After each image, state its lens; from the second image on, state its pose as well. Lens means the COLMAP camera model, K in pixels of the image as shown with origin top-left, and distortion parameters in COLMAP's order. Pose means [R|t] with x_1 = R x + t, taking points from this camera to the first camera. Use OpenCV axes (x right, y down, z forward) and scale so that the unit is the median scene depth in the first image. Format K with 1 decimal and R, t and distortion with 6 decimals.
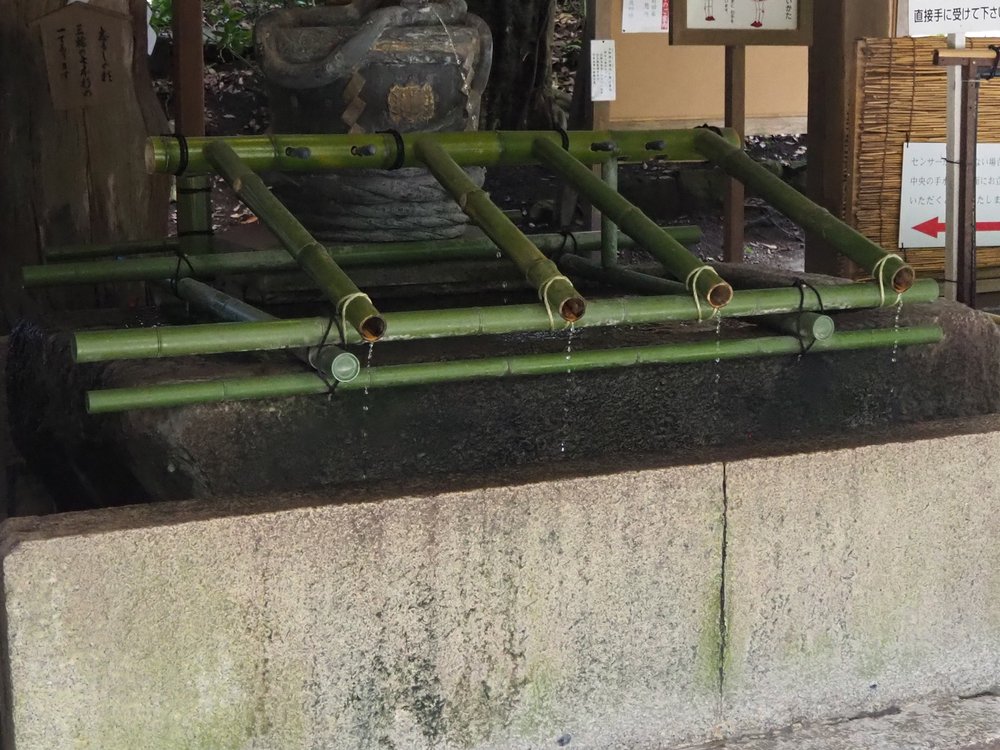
lens RADIAL K [[1686.4, 0, 514.4], [0, 1686.4, 377.2], [0, 0, 1]] dist [-0.031806, 0.241882]
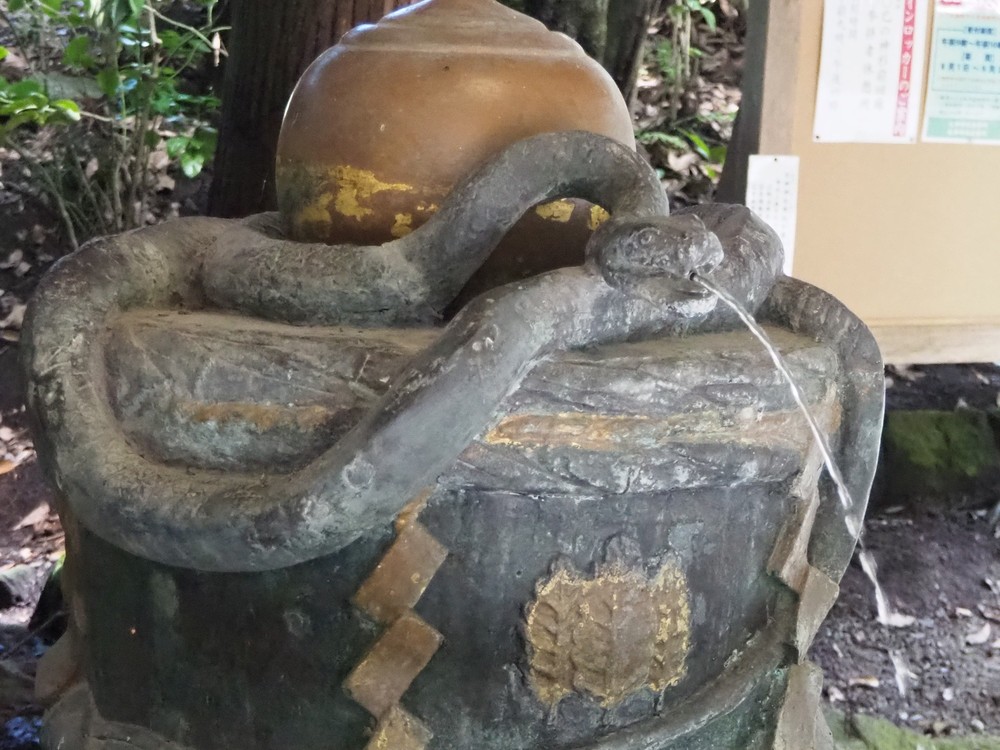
lens RADIAL K [[2470.8, 0, 500.0], [0, 2470.8, 375.0], [0, 0, 1]] dist [-0.007994, 0.283092]
pose [[0.998001, 0.046160, 0.043173, -0.097208], [-0.043492, 0.997201, -0.060823, -0.179248], [-0.045860, 0.058823, 0.997214, 0.611762]]
